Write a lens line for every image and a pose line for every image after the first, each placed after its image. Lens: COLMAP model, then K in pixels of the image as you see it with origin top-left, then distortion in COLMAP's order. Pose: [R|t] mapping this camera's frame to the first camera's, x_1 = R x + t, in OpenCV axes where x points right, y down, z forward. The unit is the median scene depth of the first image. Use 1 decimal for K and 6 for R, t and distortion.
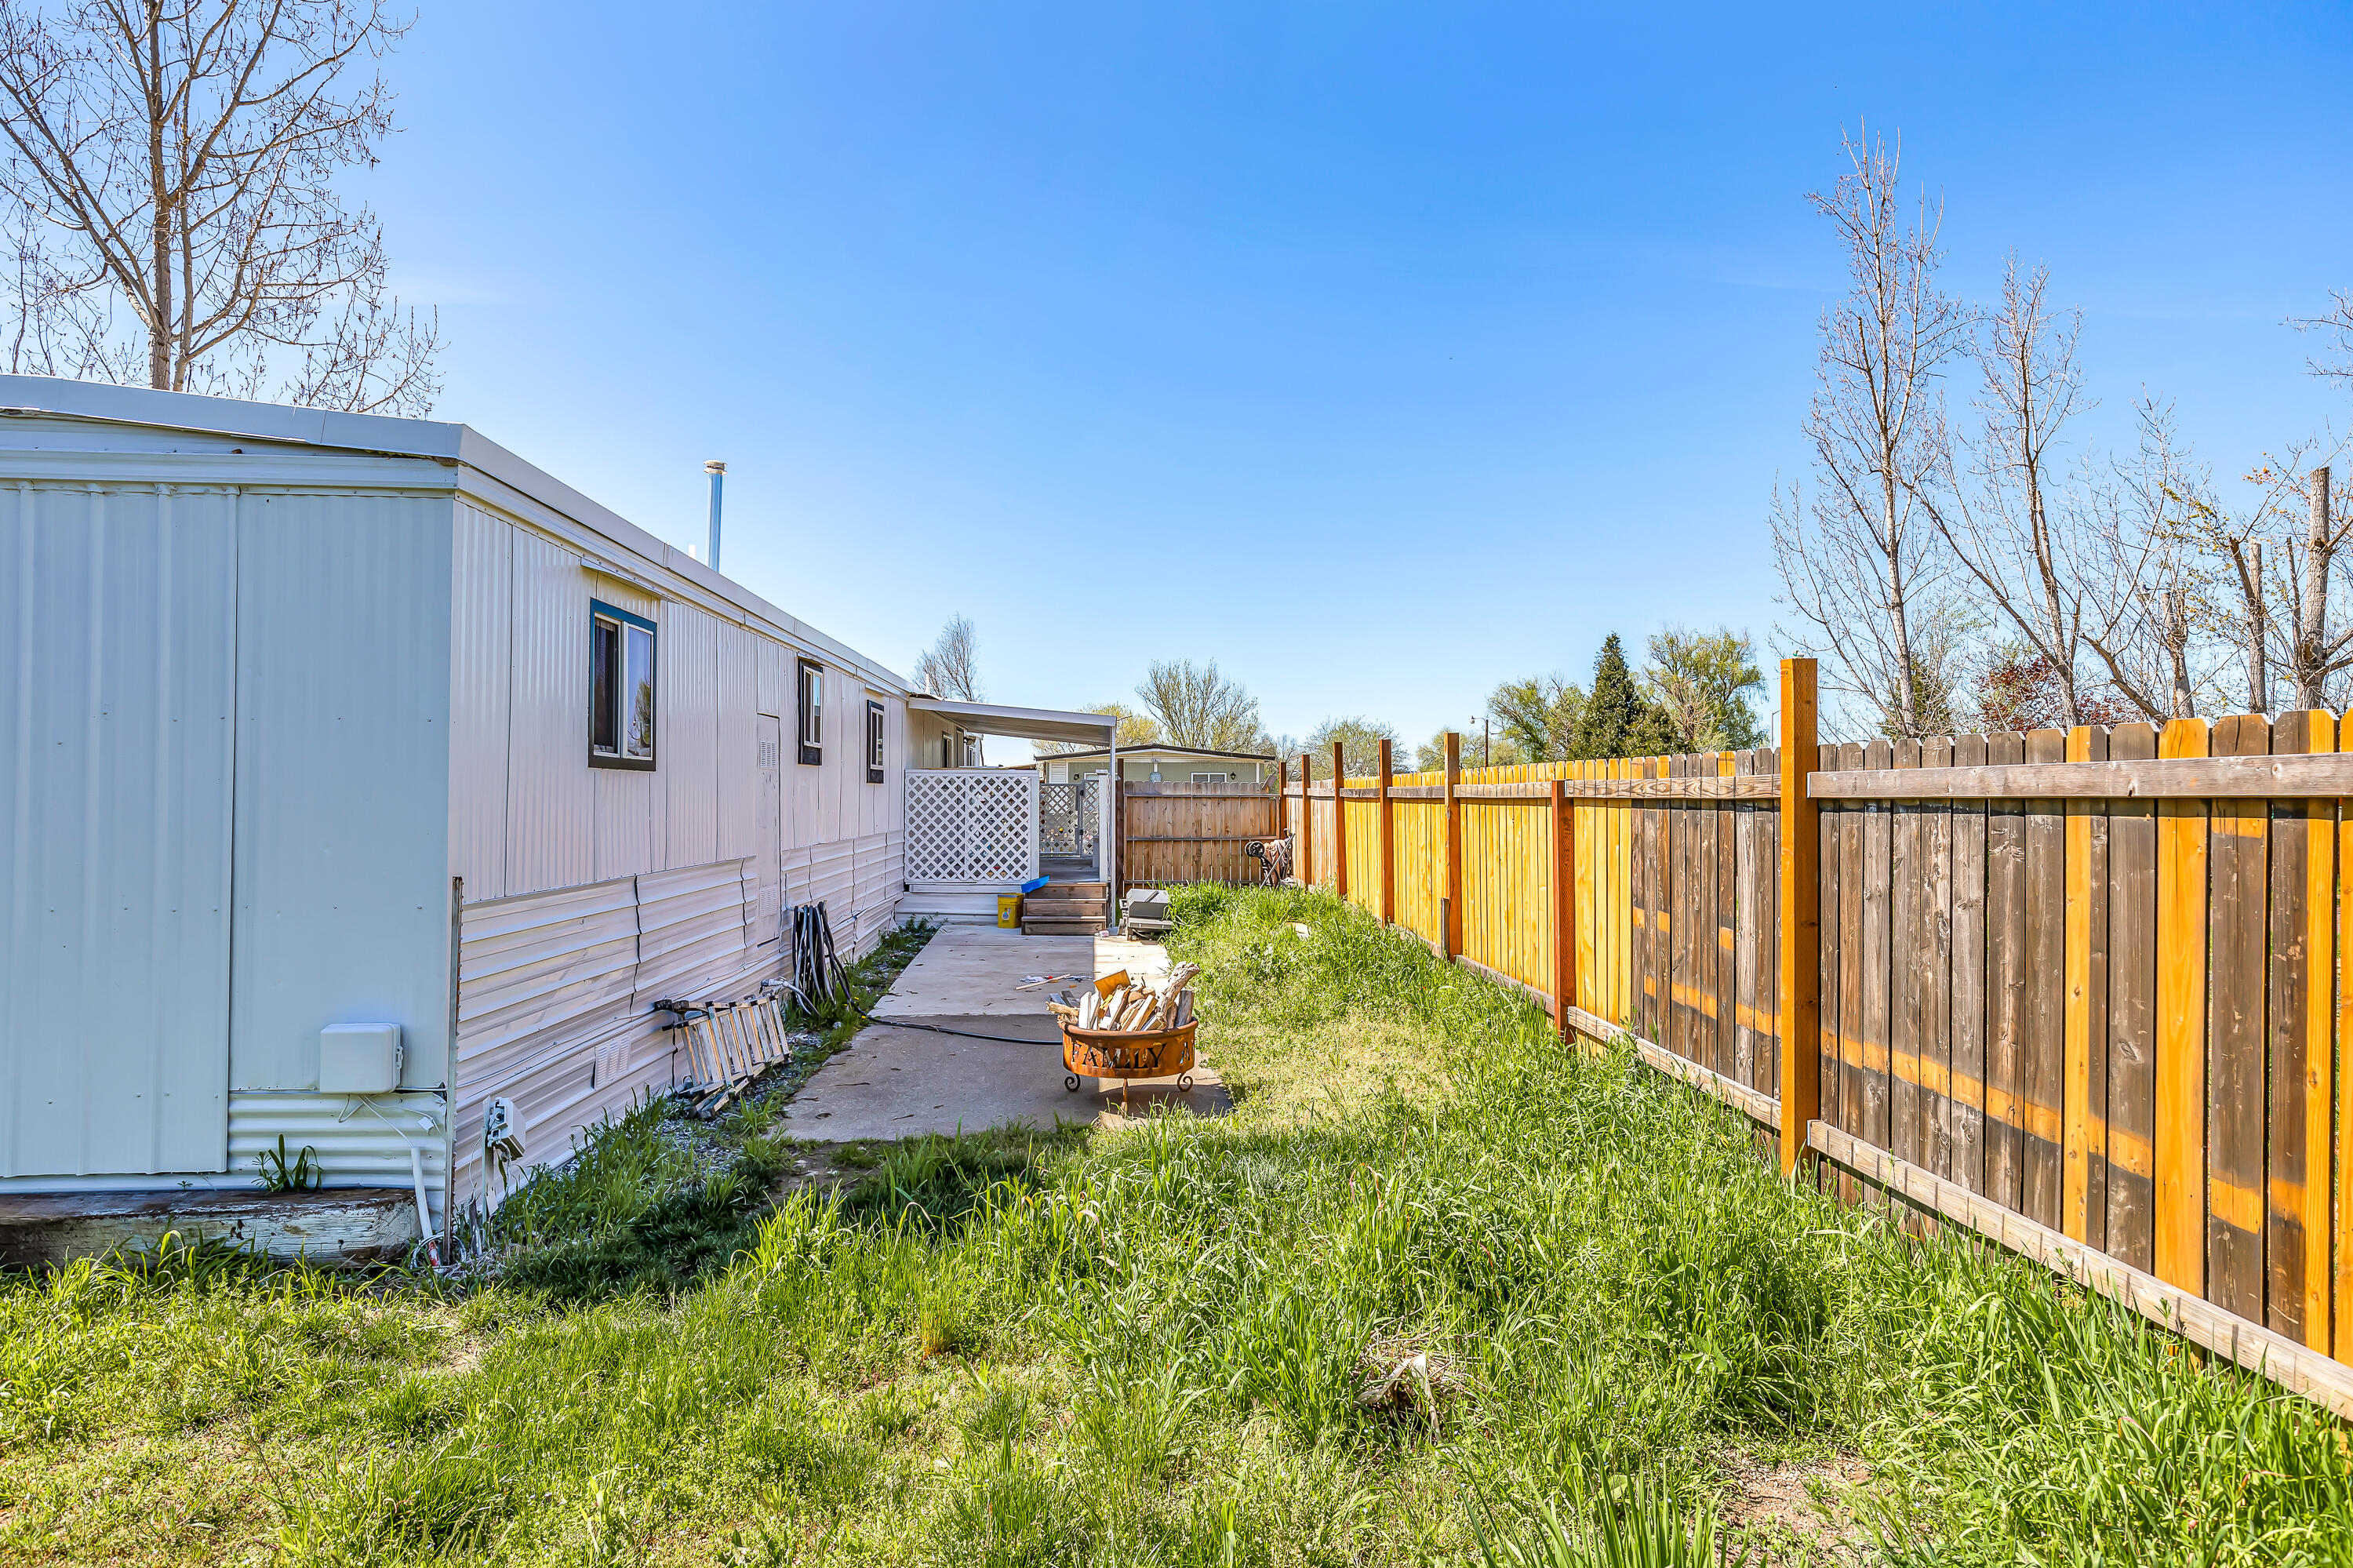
lens RADIAL K [[1238.8, 0, 1170.6], [0, 1238.8, 767.9], [0, 0, 1]] dist [0.002174, 0.001418]
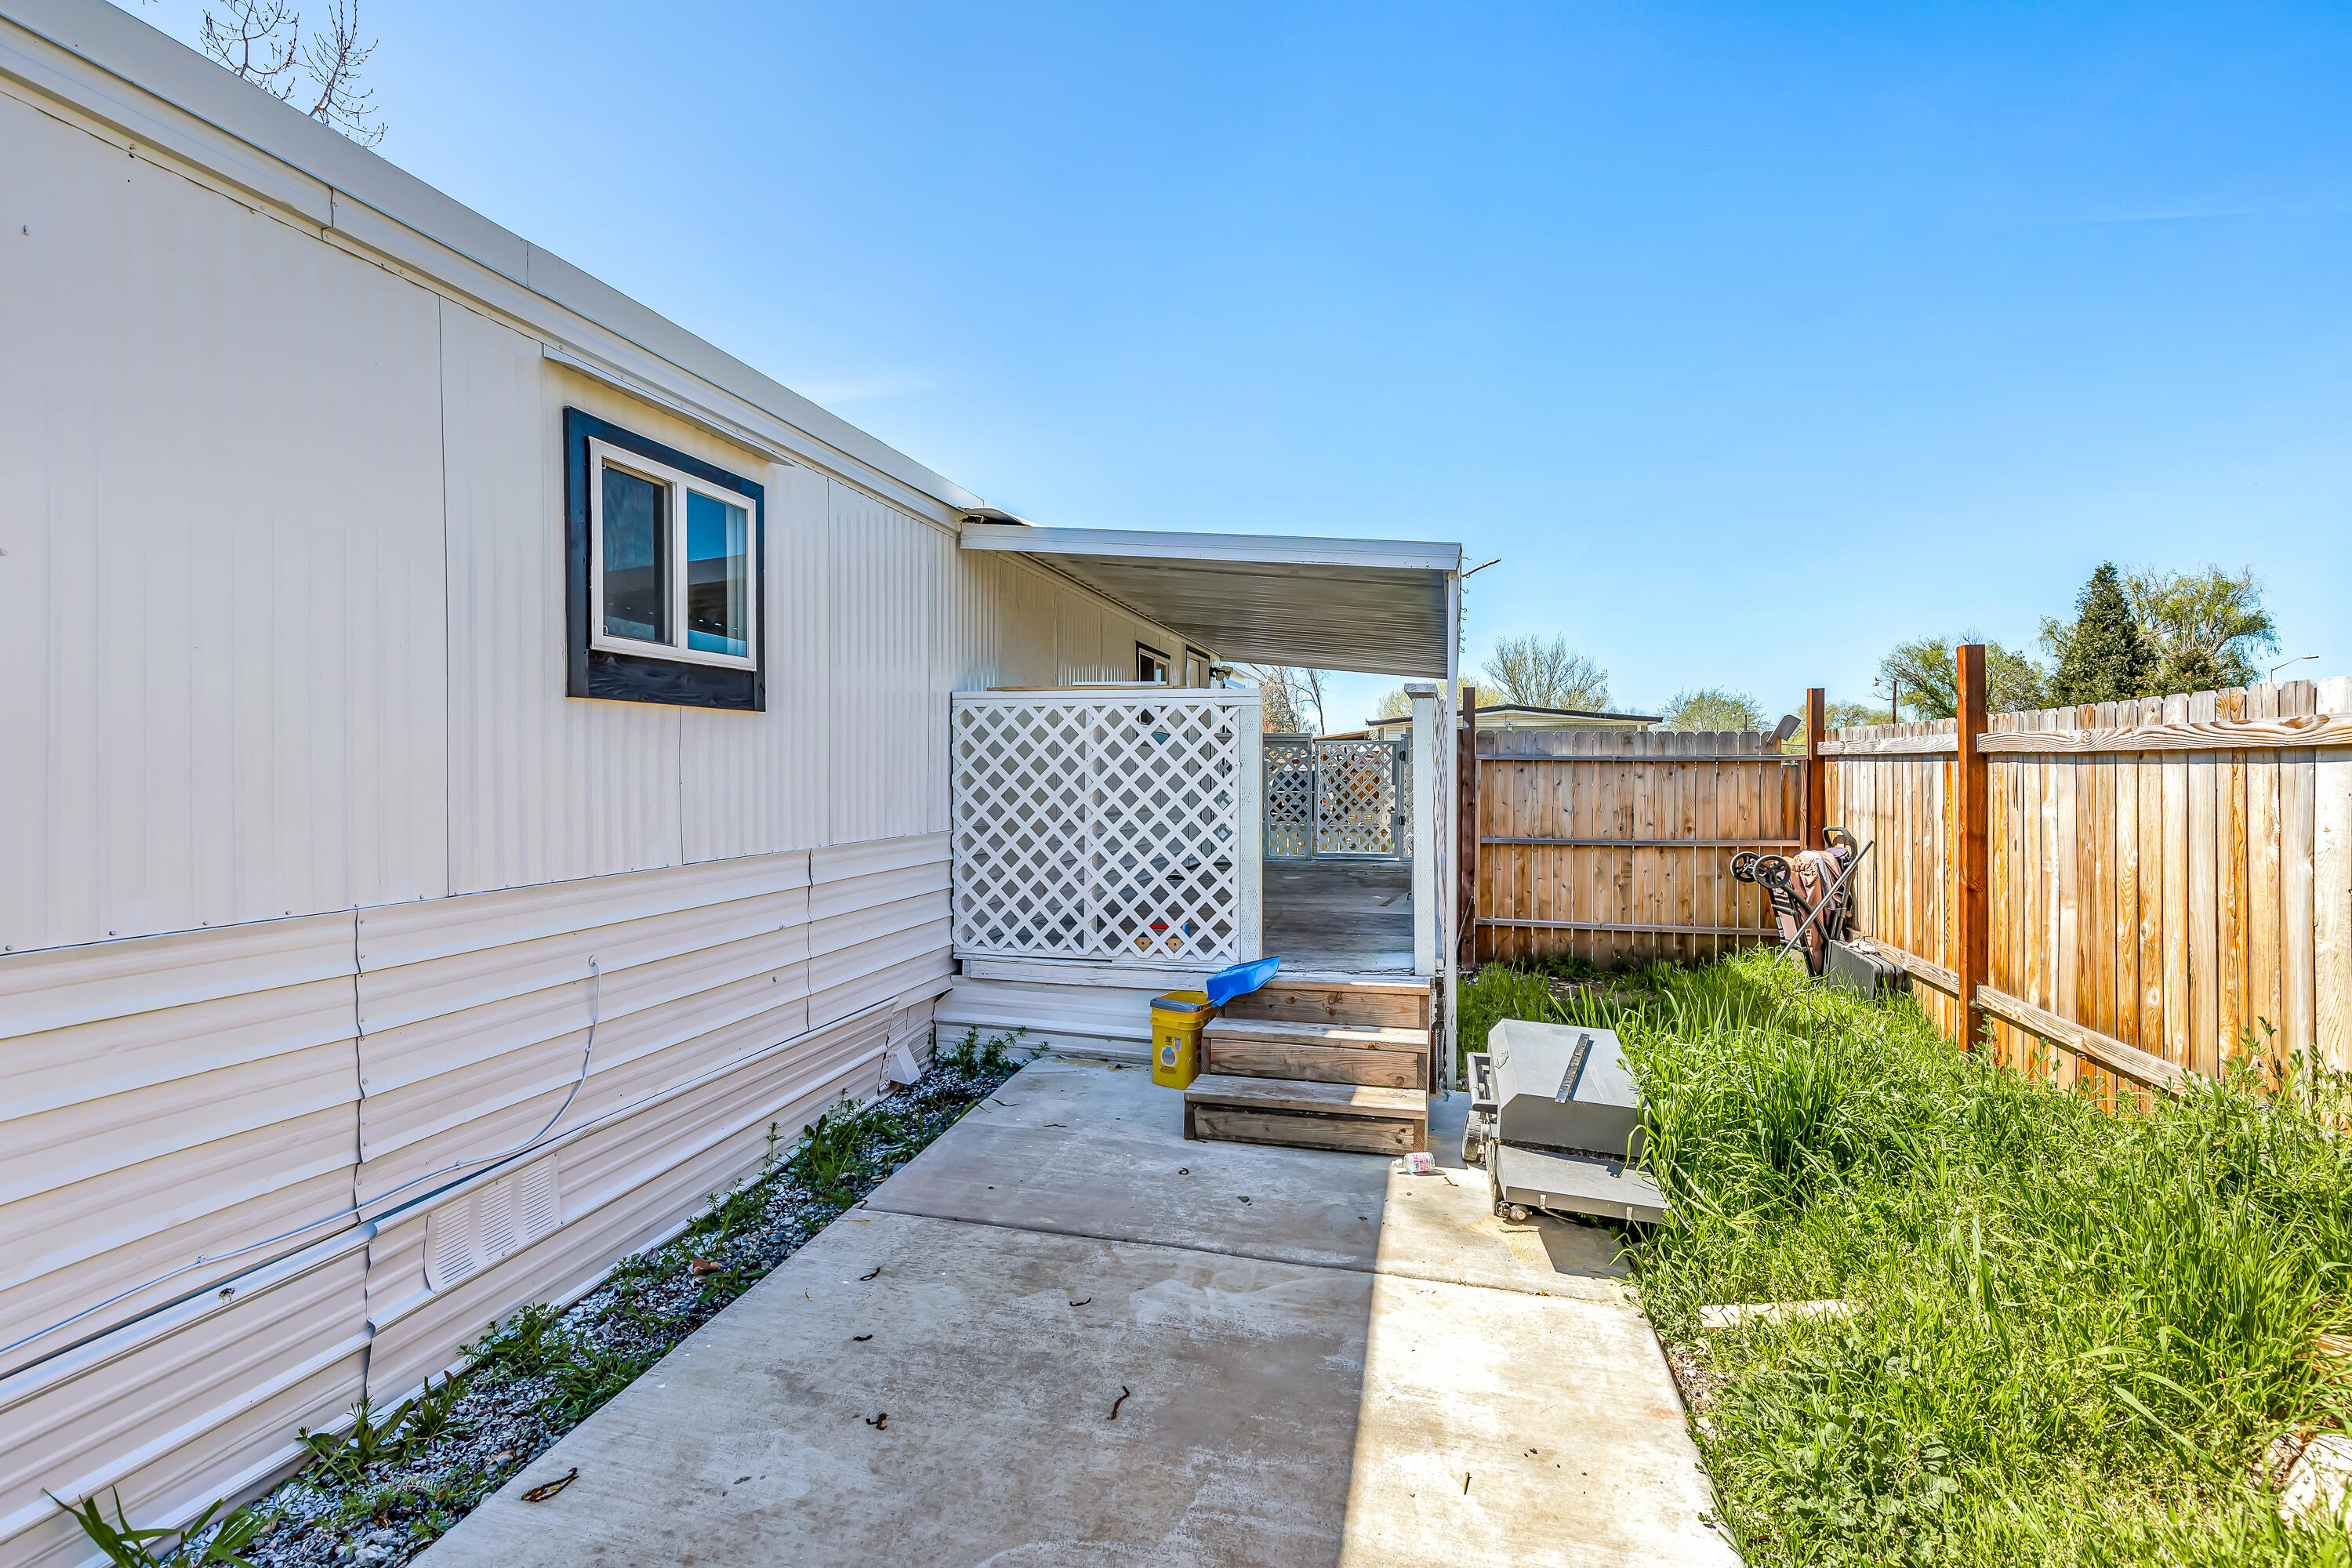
lens RADIAL K [[1137.0, 0, 1176.4], [0, 1137.0, 768.8], [0, 0, 1]] dist [0.016204, 0.000026]
pose [[0.958175, 0.001475, -0.286178, -0.030387], [0.005395, 0.999716, 0.023217, 0.021903], [0.286131, -0.023790, 0.957895, 0.730934]]
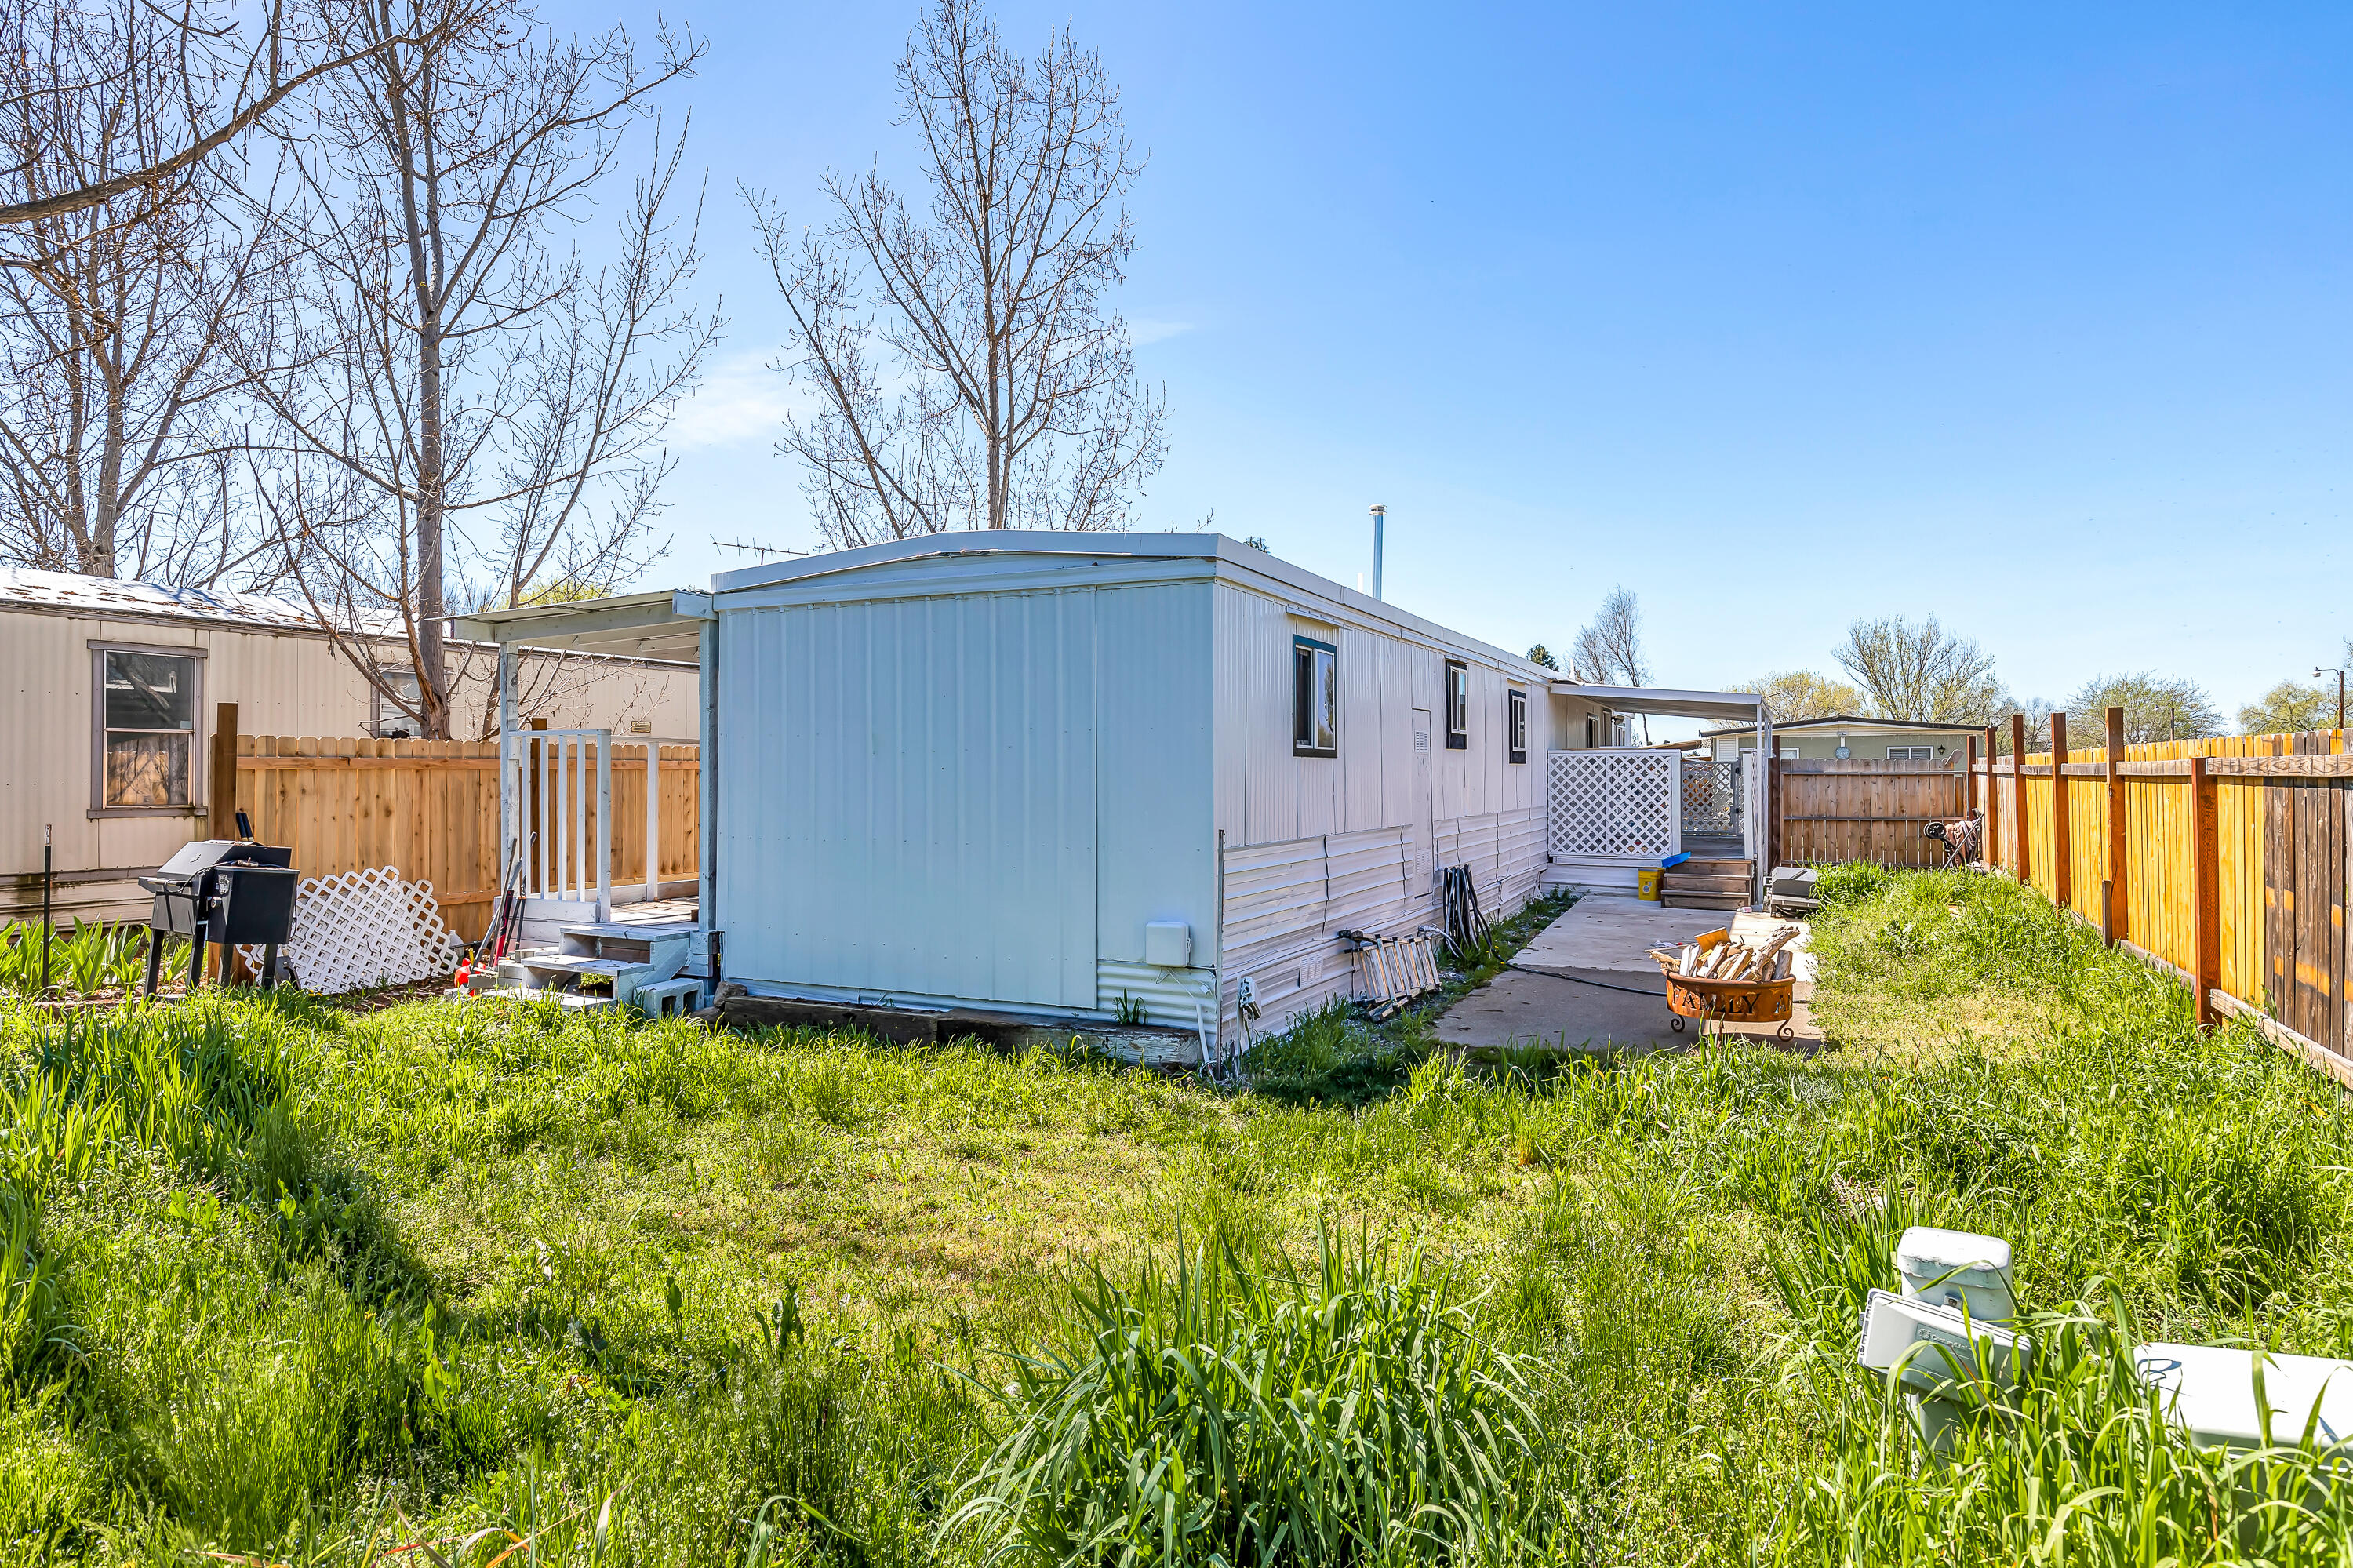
lens RADIAL K [[1238.8, 0, 1194.3], [0, 1238.8, 770.6], [0, 0, 1]] dist [0.002174, 0.001418]
pose [[0.875622, -0.005511, -0.482965, 0.043675], [0.015066, 0.999760, 0.015907, -0.003398], [0.482761, -0.021205, 0.875495, -0.113194]]
